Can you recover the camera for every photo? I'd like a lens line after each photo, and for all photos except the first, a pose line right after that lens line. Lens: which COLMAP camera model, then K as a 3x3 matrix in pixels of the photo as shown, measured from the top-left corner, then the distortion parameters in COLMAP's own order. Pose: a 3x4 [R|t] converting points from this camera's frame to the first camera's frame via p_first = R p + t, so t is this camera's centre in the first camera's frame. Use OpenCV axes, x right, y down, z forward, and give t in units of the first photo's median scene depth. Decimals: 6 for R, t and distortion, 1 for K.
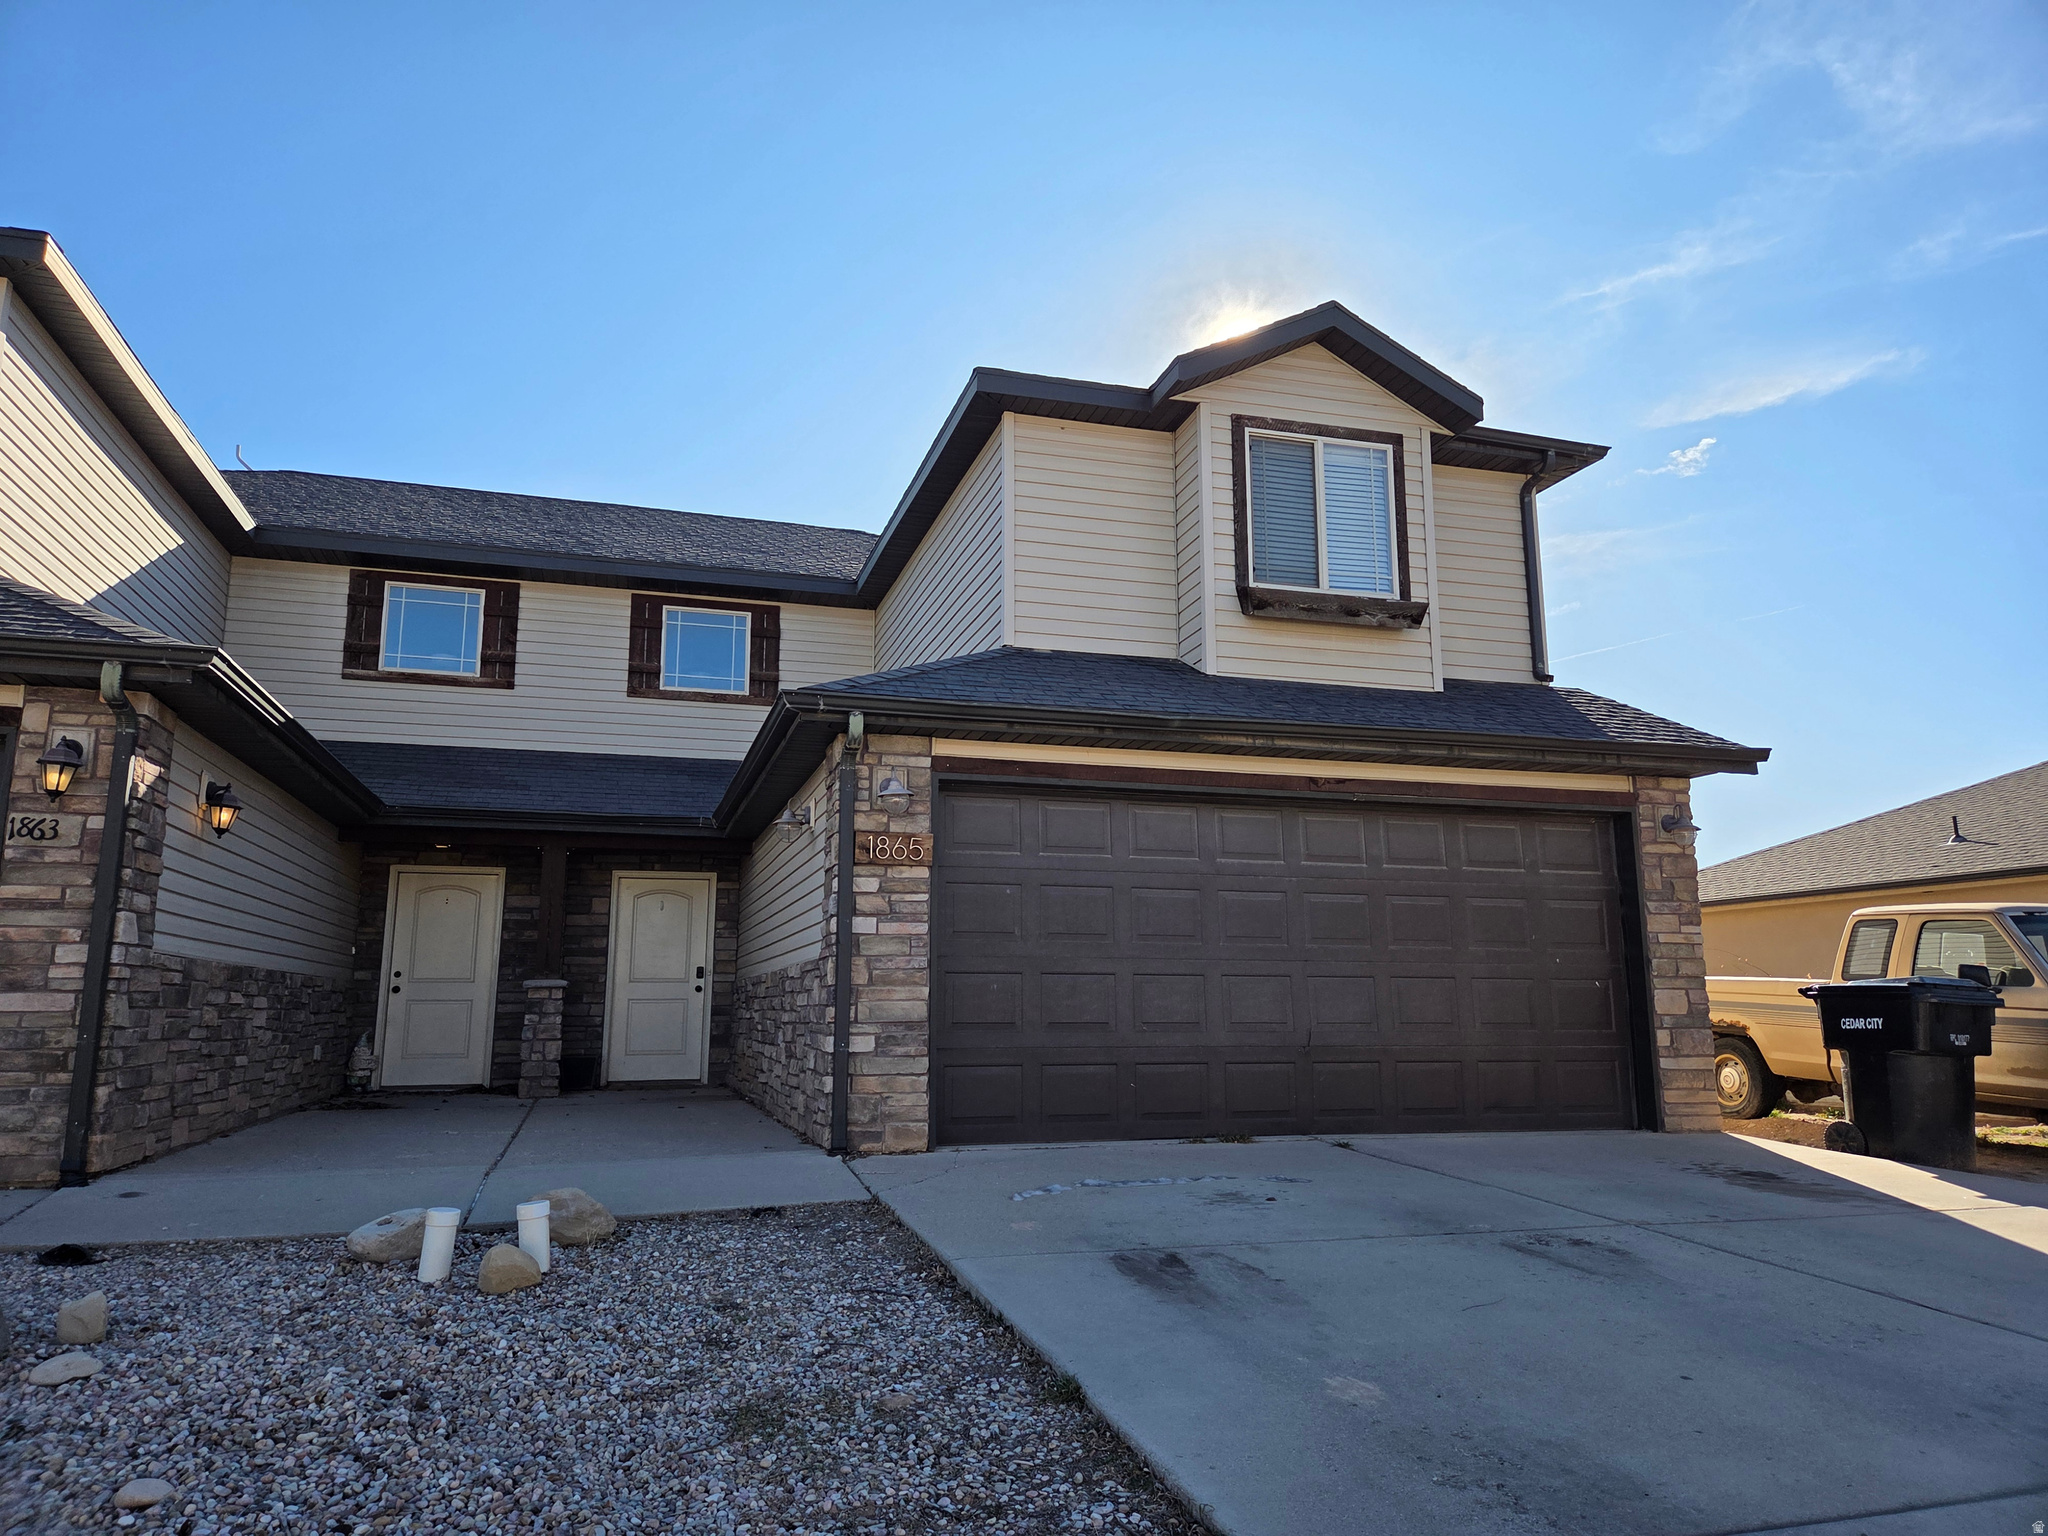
lens RADIAL K [[1347.8, 0, 1025.9], [0, 1347.8, 775.3], [0, 0, 1]] dist [0.038795, -0.009949]
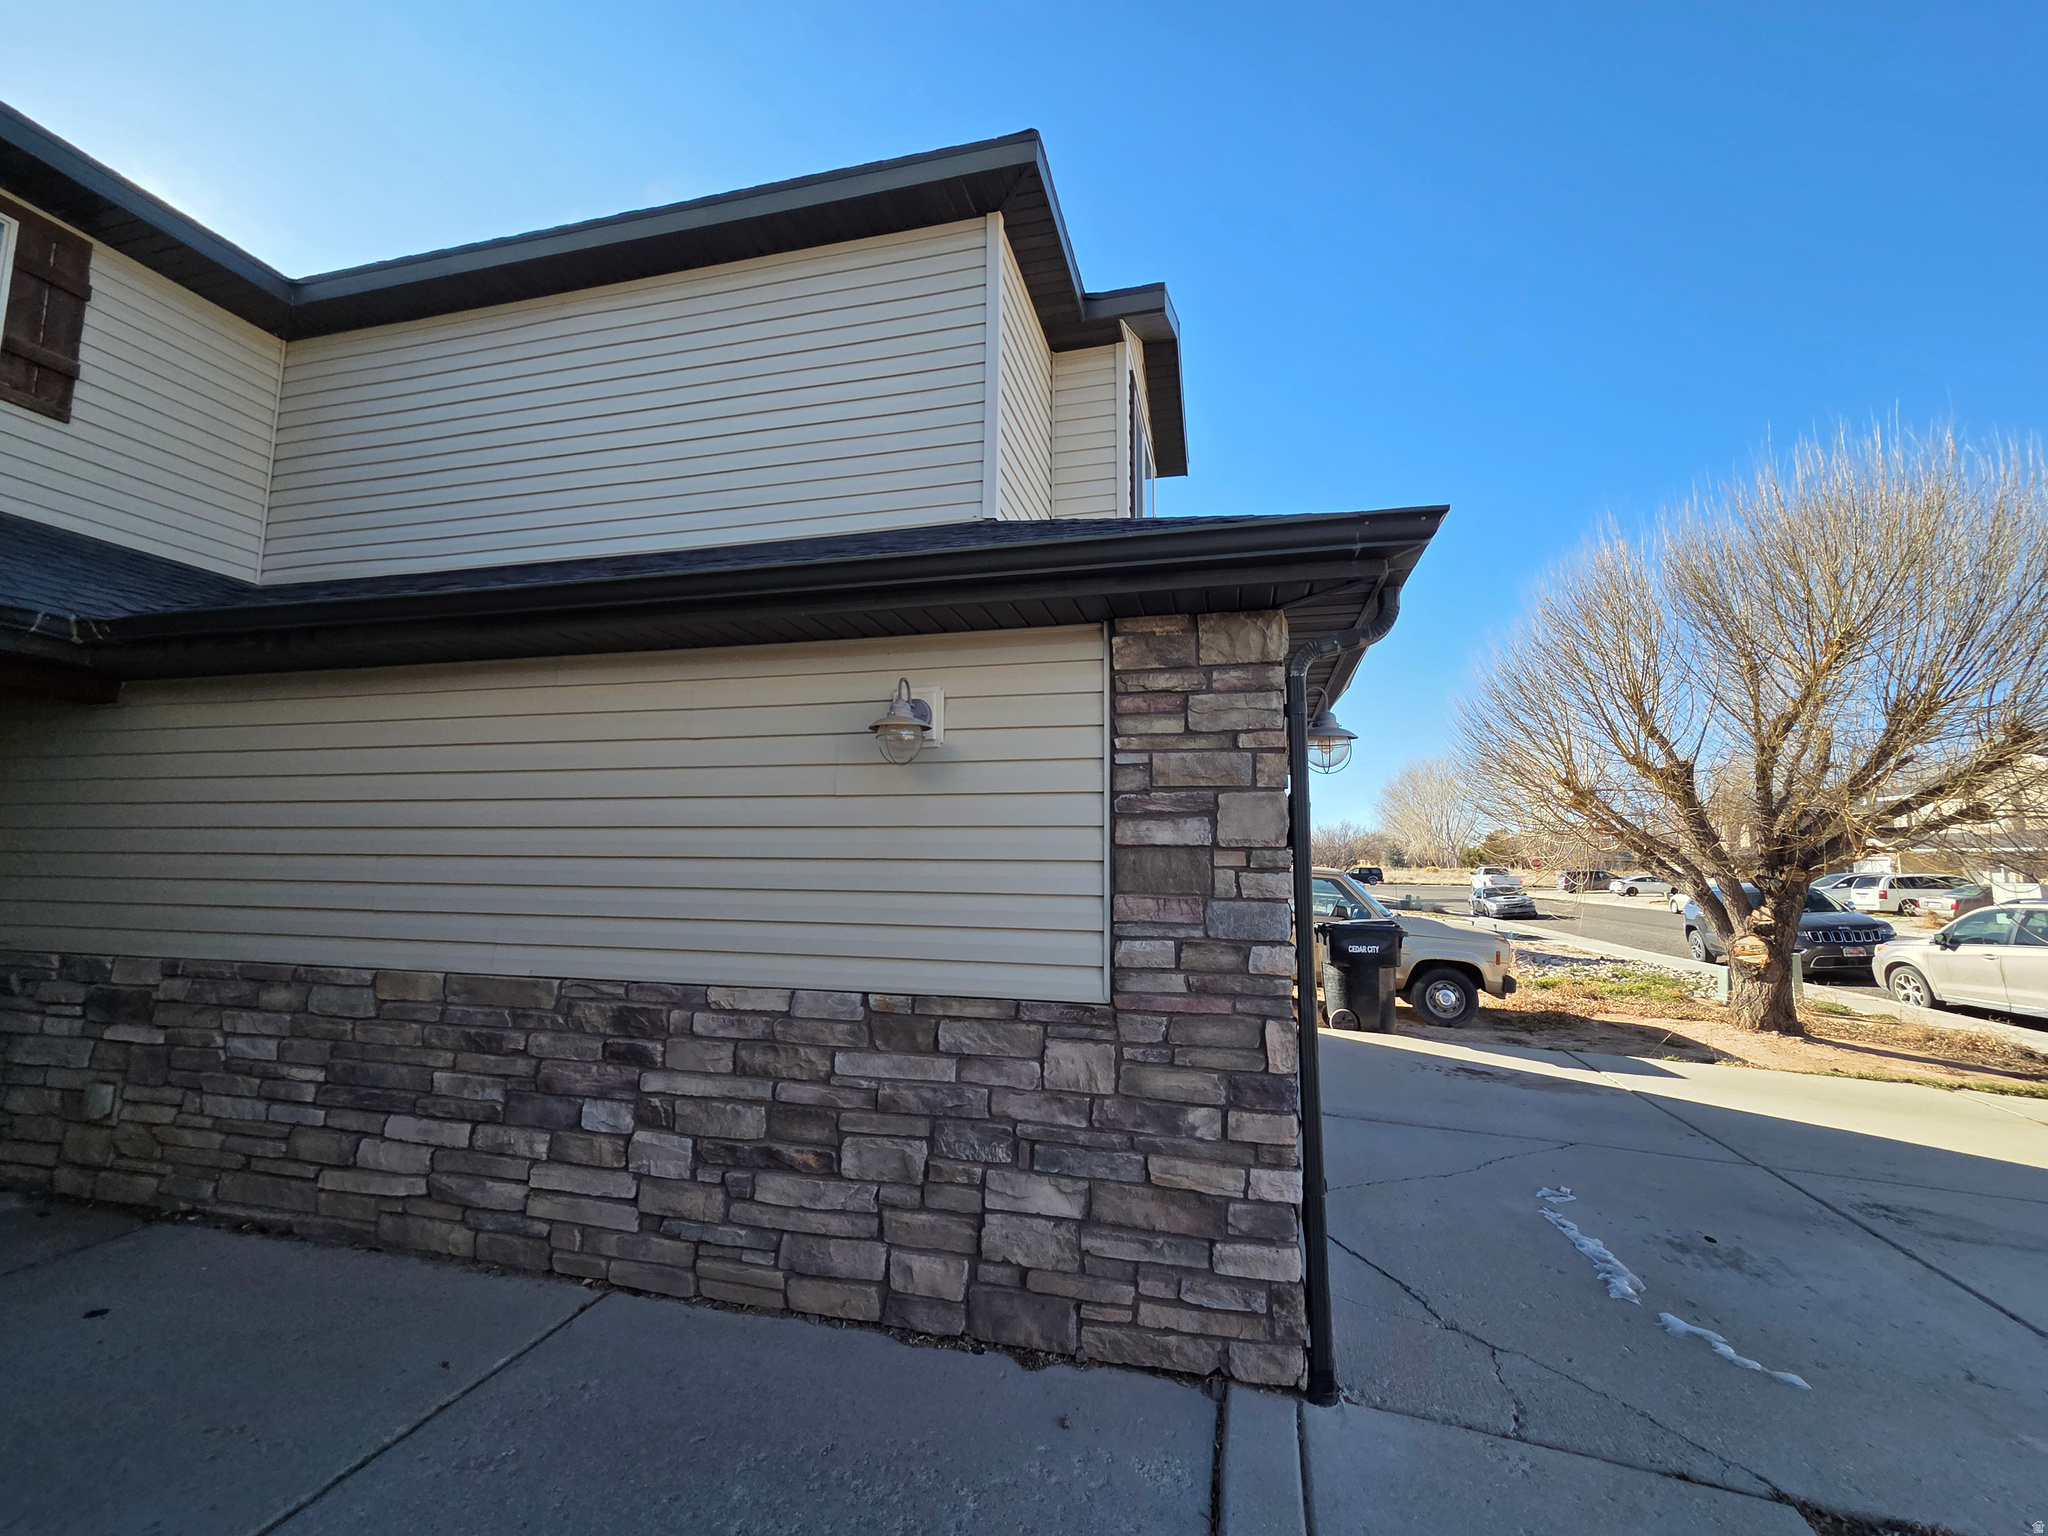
lens RADIAL K [[835.8, 0, 1037.7], [0, 835.8, 769.8], [0, 0, 1]] dist [0.001913, -0.001122]
pose [[0.508662, 0.098933, 0.855263, -0.400640], [-0.158154, 0.987209, -0.020135, 0.047440], [-0.846316, -0.125021, 0.517802, 0.750733]]
